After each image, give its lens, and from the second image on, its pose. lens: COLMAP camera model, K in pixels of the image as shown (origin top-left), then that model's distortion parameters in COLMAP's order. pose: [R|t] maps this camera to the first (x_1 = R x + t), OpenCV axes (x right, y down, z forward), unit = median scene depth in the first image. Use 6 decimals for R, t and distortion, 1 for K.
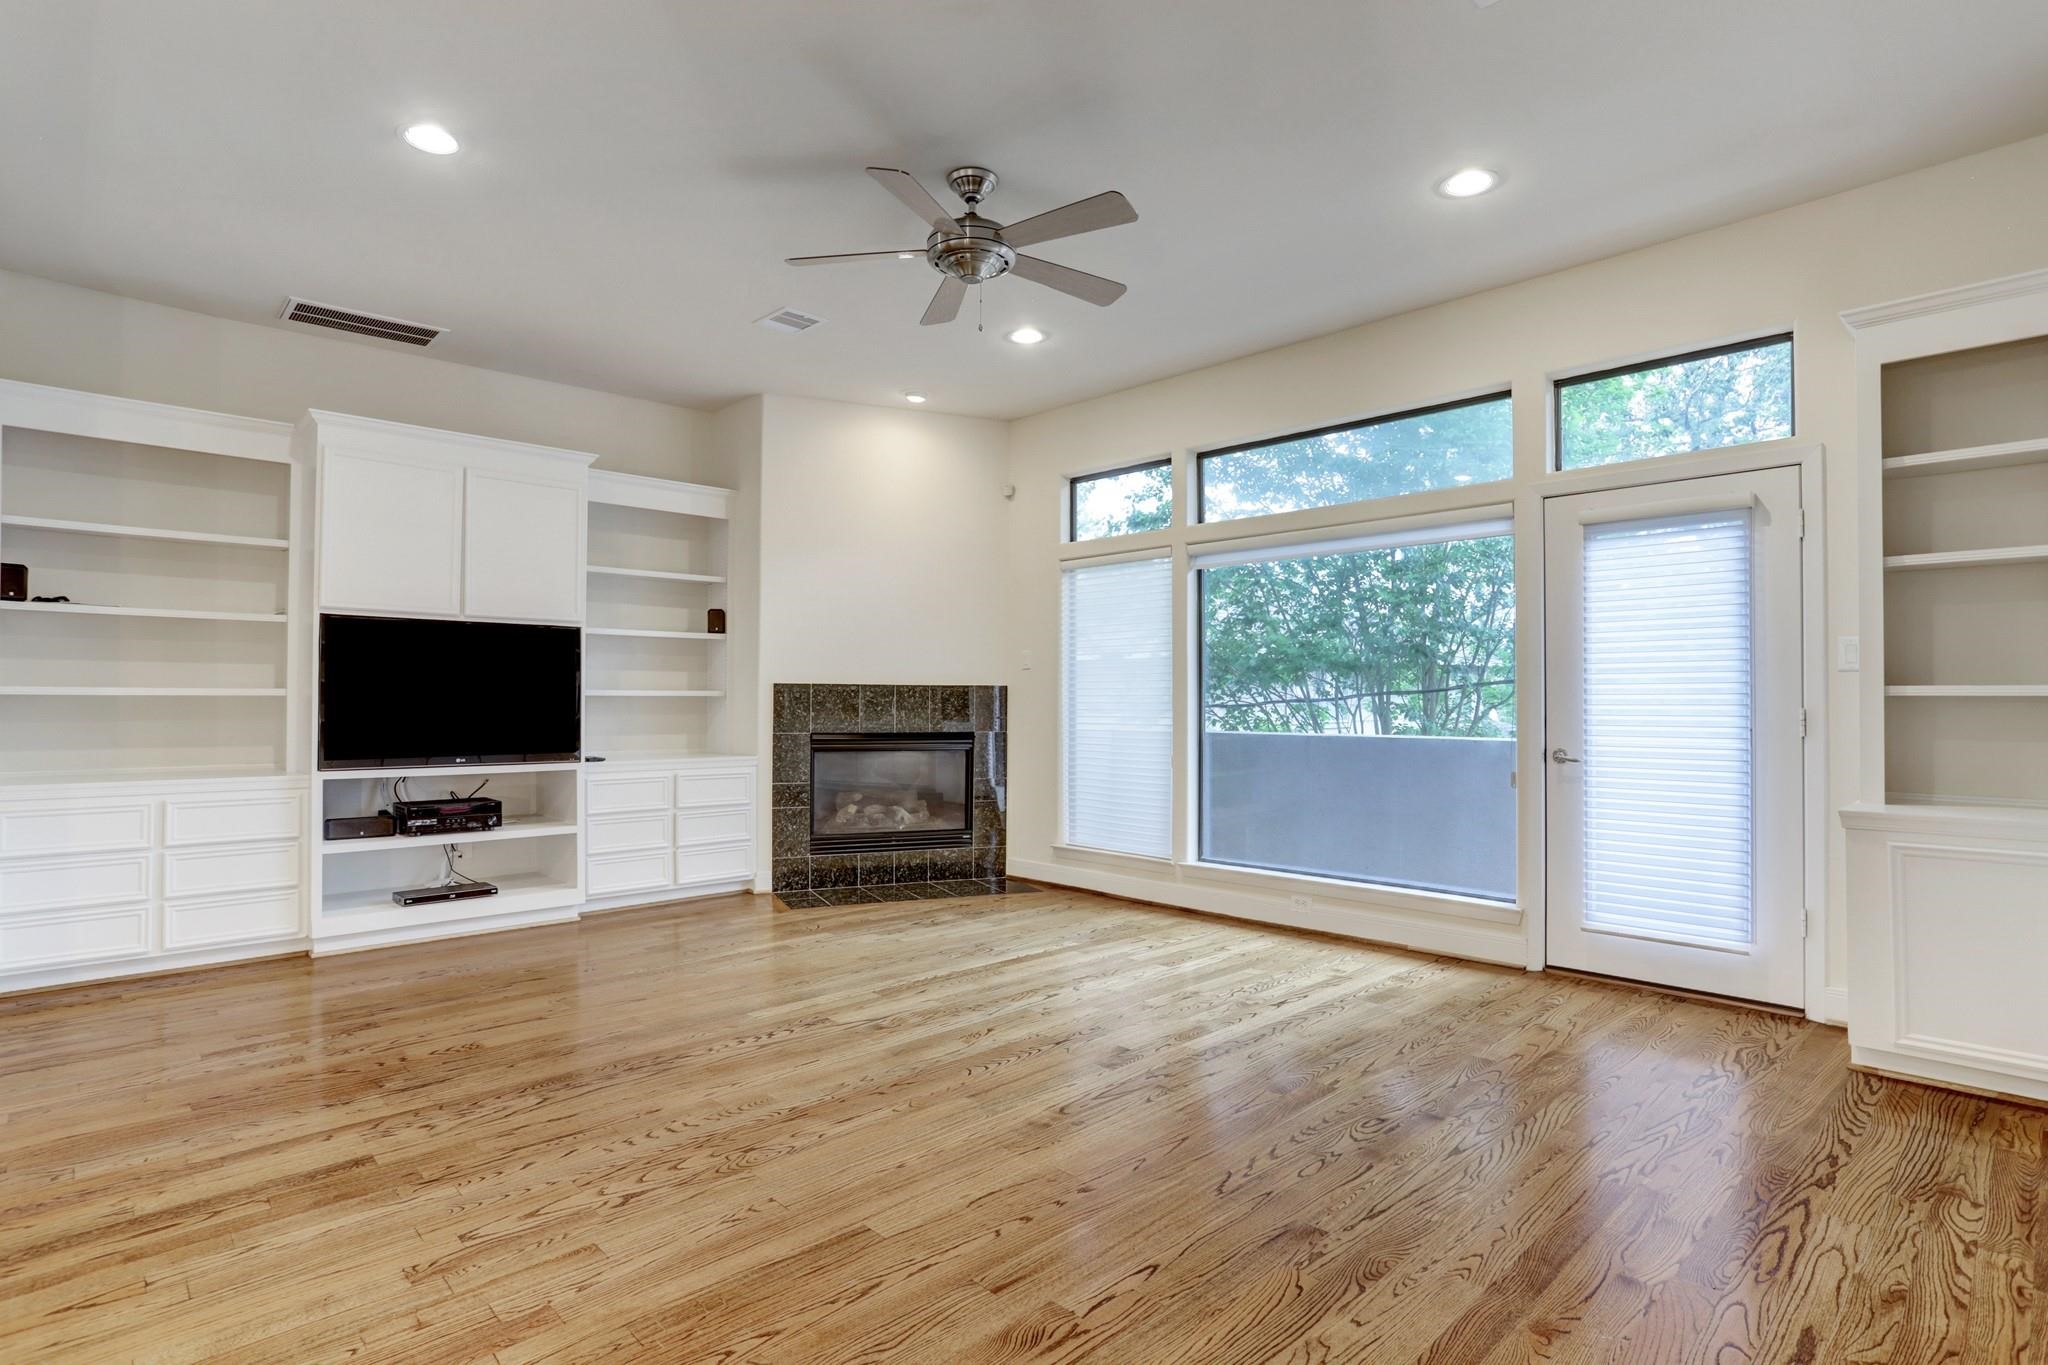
lens RADIAL K [[1029.4, 0, 1017.6], [0, 1029.4, 679.4], [0, 0, 1]] dist [-0.063812, 0.039318]
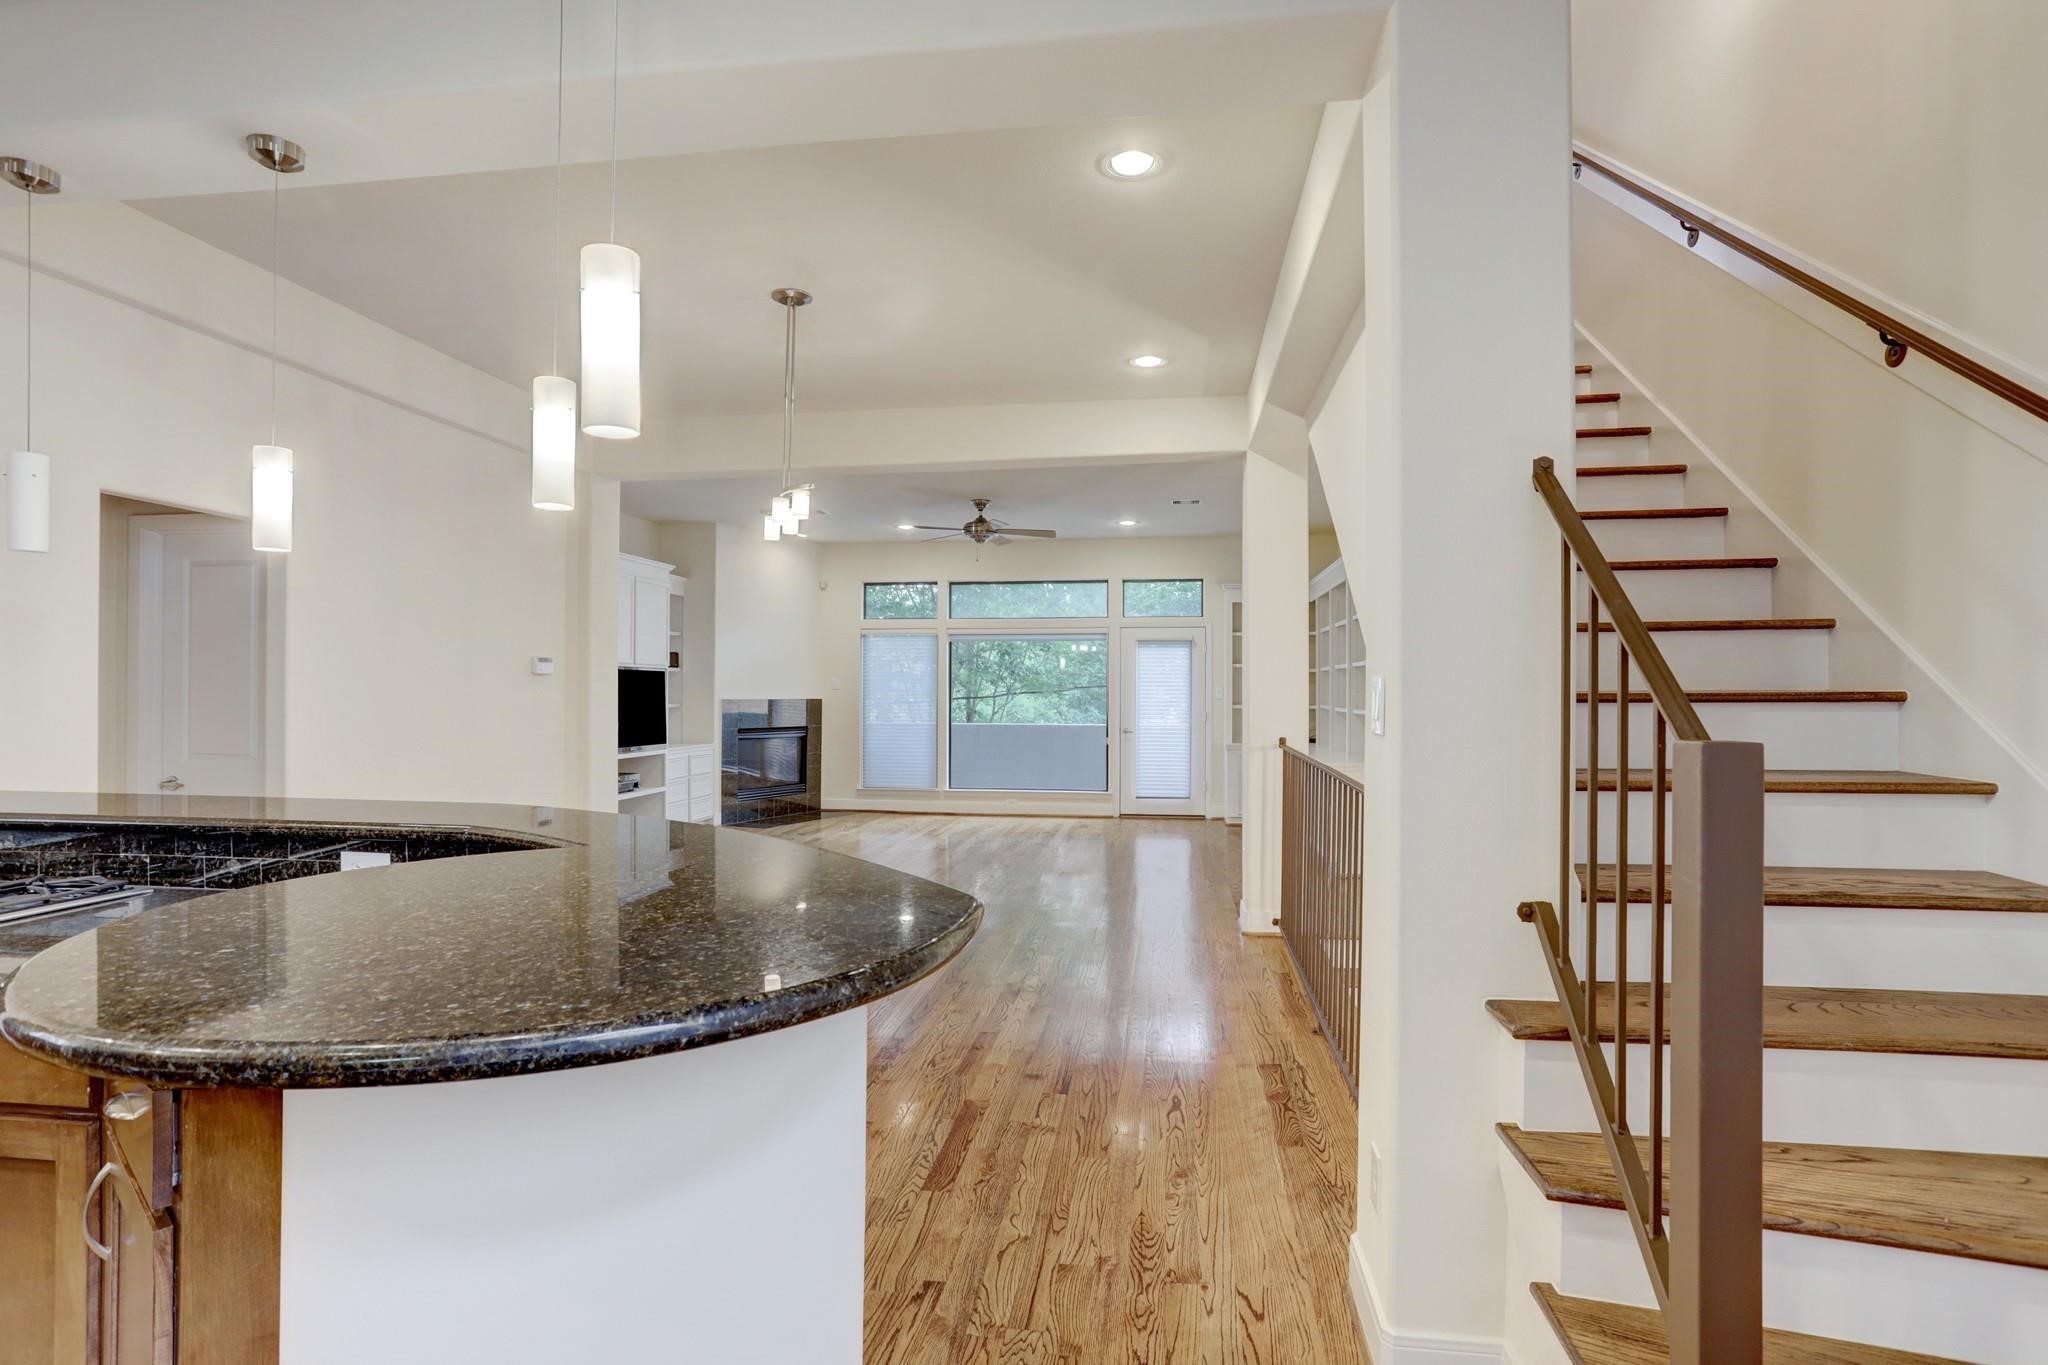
lens RADIAL K [[1006.1, 0, 1024.0], [0, 1006.1, 682.5], [0, 0, 1]] dist [-0.062911, 0.036613]
pose [[0.788492, 0.005291, 0.615022, -1.255720], [-0.014519, 0.999844, 0.010014, -0.069188], [-0.614873, -0.016826, 0.788446, -0.854917]]
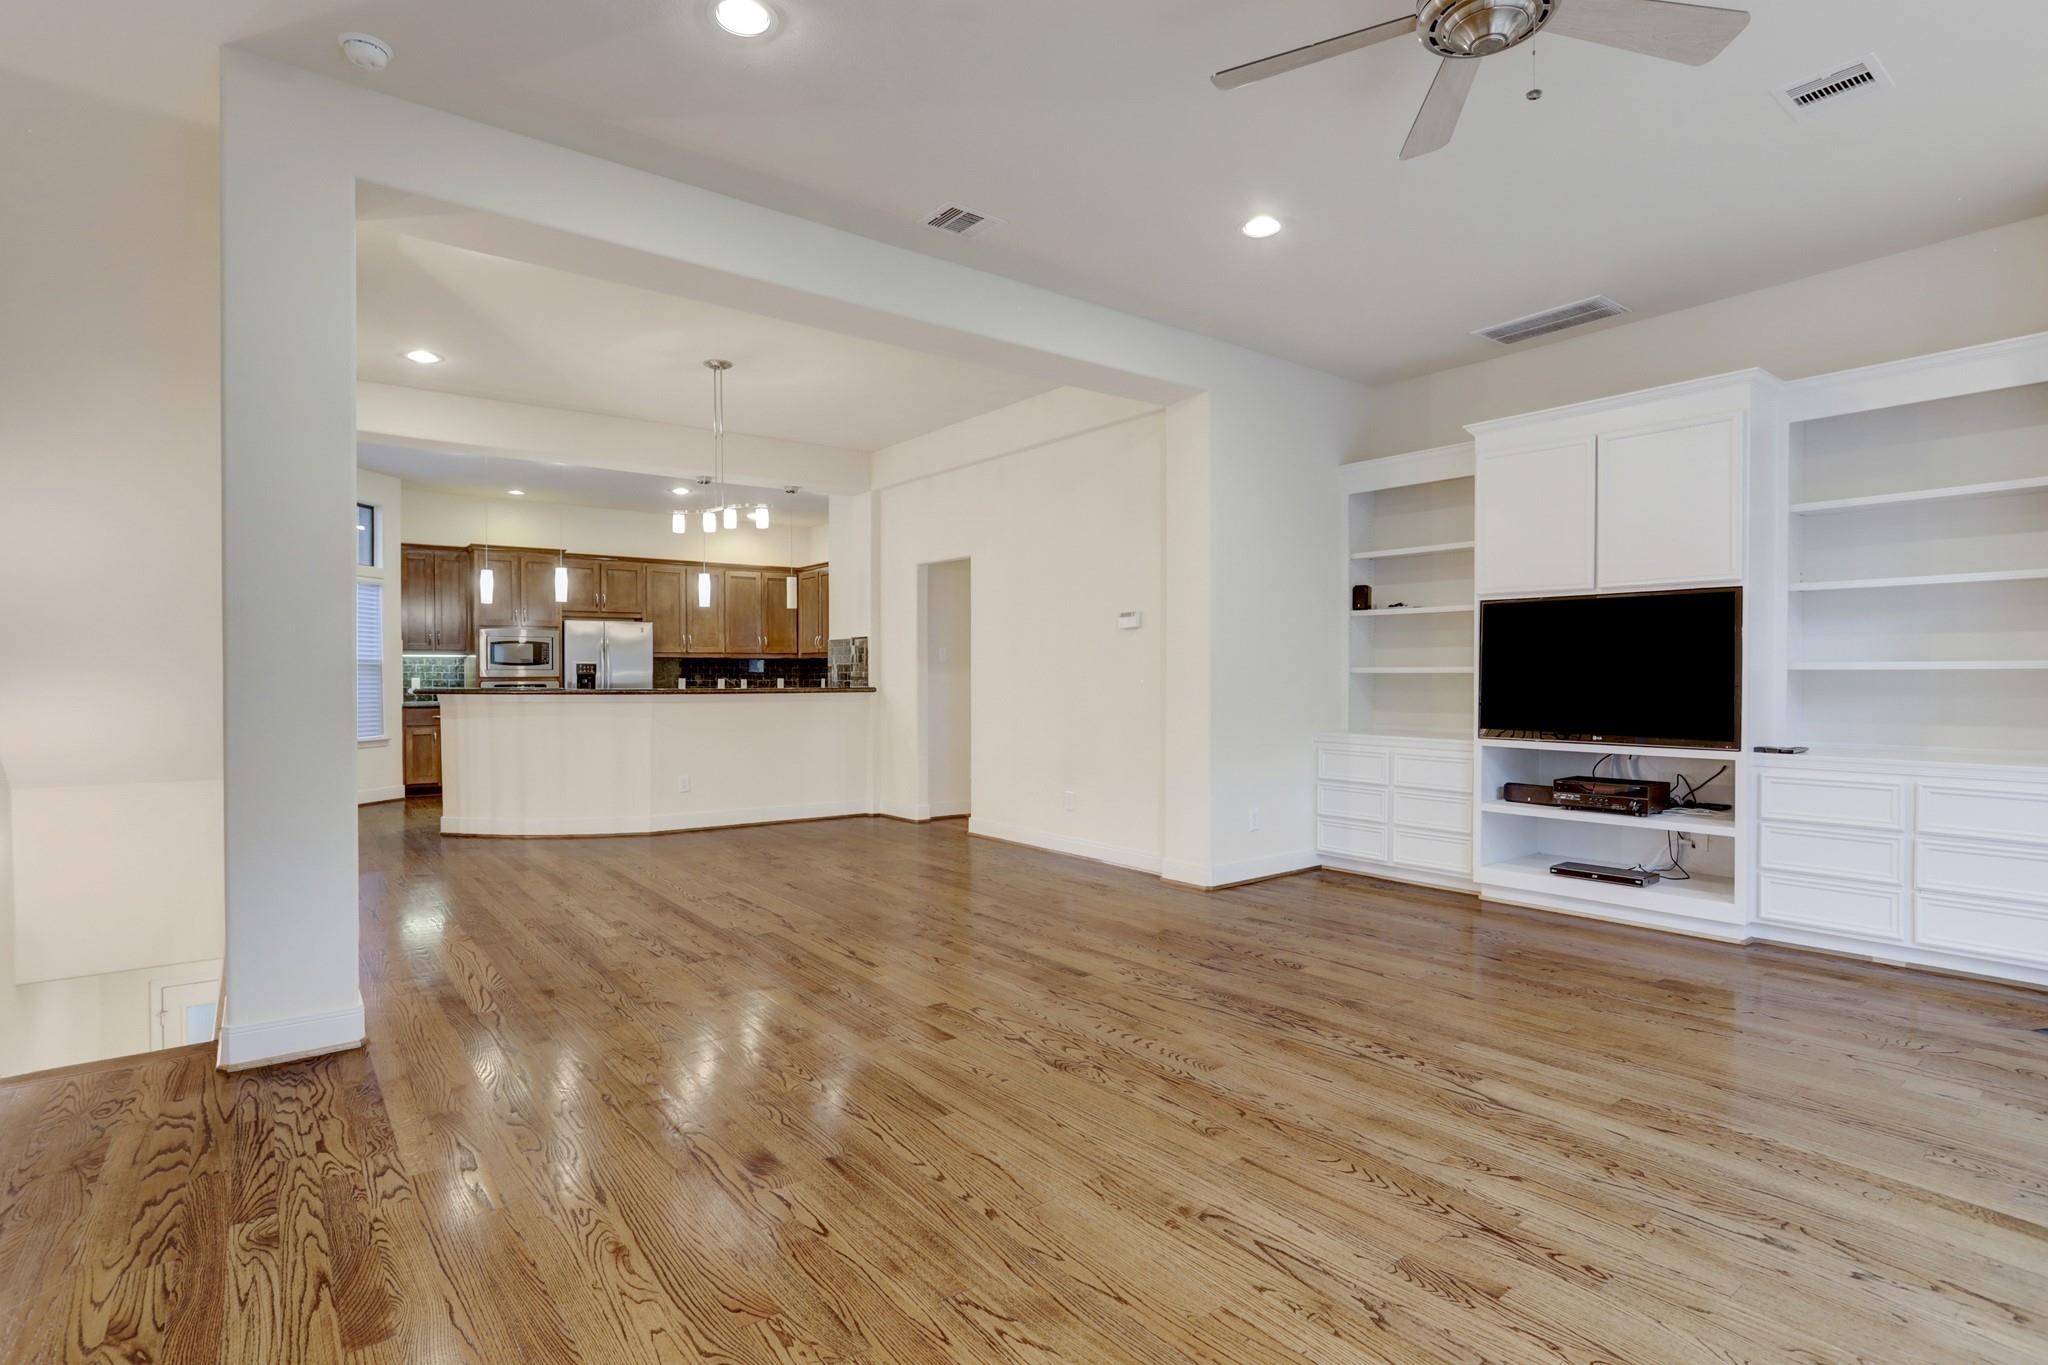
lens RADIAL K [[1029.4, 0, 1017.6], [0, 1029.4, 679.4], [0, 0, 1]] dist [-0.063812, 0.039318]
pose [[-0.112232, 0.000752, -0.993682, 0.550161], [0.020644, 0.999786, -0.001575, 0.015946], [0.993468, -0.020690, -0.112224, 0.647722]]
